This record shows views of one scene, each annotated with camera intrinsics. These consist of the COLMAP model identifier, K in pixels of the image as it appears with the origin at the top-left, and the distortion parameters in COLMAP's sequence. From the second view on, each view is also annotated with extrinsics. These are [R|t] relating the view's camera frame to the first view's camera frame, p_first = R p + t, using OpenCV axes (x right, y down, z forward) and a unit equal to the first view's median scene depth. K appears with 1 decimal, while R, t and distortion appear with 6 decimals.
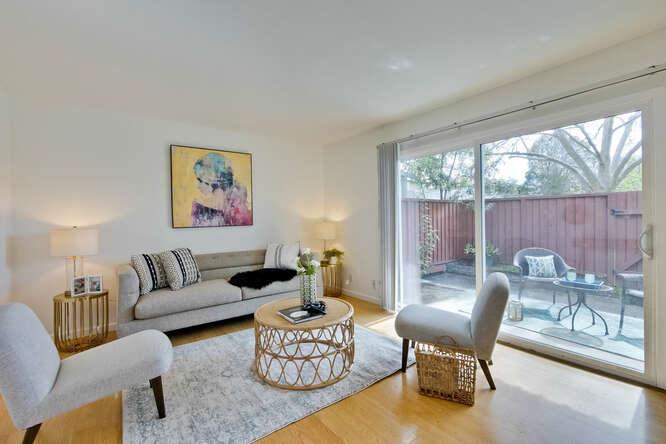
lens RADIAL K [[290.0, 0, 333.0], [0, 290.0, 222.0], [0, 0, 1]] dist [-0.001227, 0.000095]
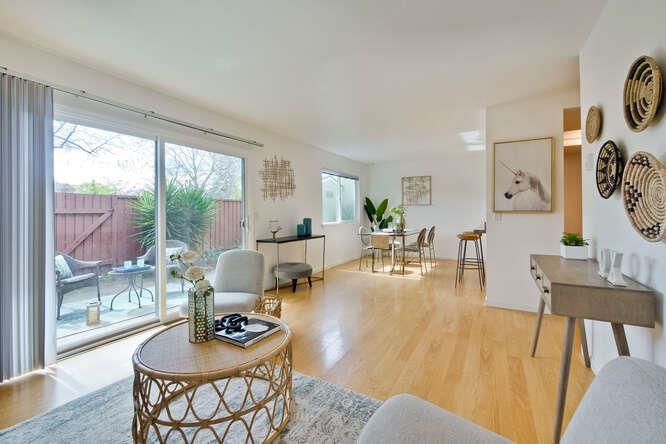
lens RADIAL K [[288.6, 0, 334.6], [0, 288.6, 214.2], [0, 0, 1]] dist [-0.001290, -0.000092]
pose [[-0.392669, 0.017827, 0.919507, -0.530790], [0.023488, 0.999680, -0.009351, 0.015132], [-0.919380, 0.017925, -0.392962, 0.642896]]
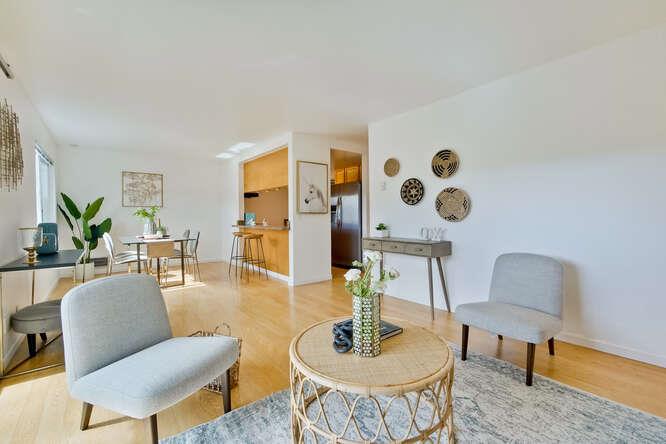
lens RADIAL K [[285.9, 0, 335.0], [0, 285.9, 219.6], [0, 0, 1]] dist [-0.002277, -0.000310]
pose [[-0.998889, 0.032323, -0.034307, -0.003779], [0.031388, 0.999130, 0.027460, 0.009976], [0.035165, 0.026353, -0.999034, 1.014675]]
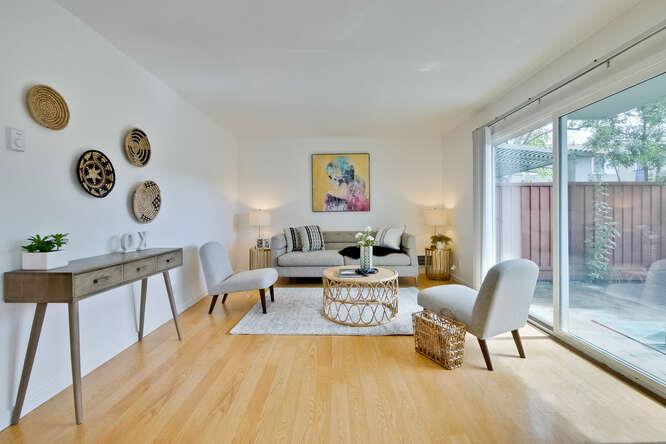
lens RADIAL K [[288.6, 0, 334.6], [0, 288.6, 214.2], [0, 0, 1]] dist [-0.001290, -0.000092]
pose [[0.790405, 0.017250, -0.612341, 0.389308], [-0.013855, 0.999851, 0.010284, 0.015902], [0.612427, 0.000355, 0.790527, -0.069243]]
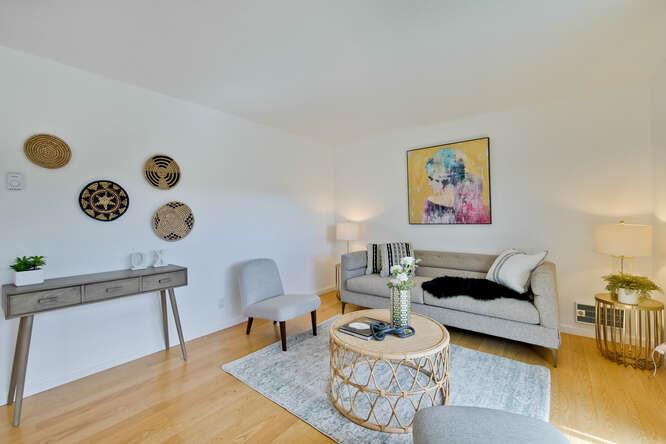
lens RADIAL K [[288.6, 0, 334.6], [0, 288.6, 214.2], [0, 0, 1]] dist [-0.001290, -0.000092]
pose [[0.251390, 0.008327, -0.967850, 0.433100], [-0.001788, 0.999965, 0.008138, -0.024465], [0.967884, -0.000315, 0.251396, 0.405212]]
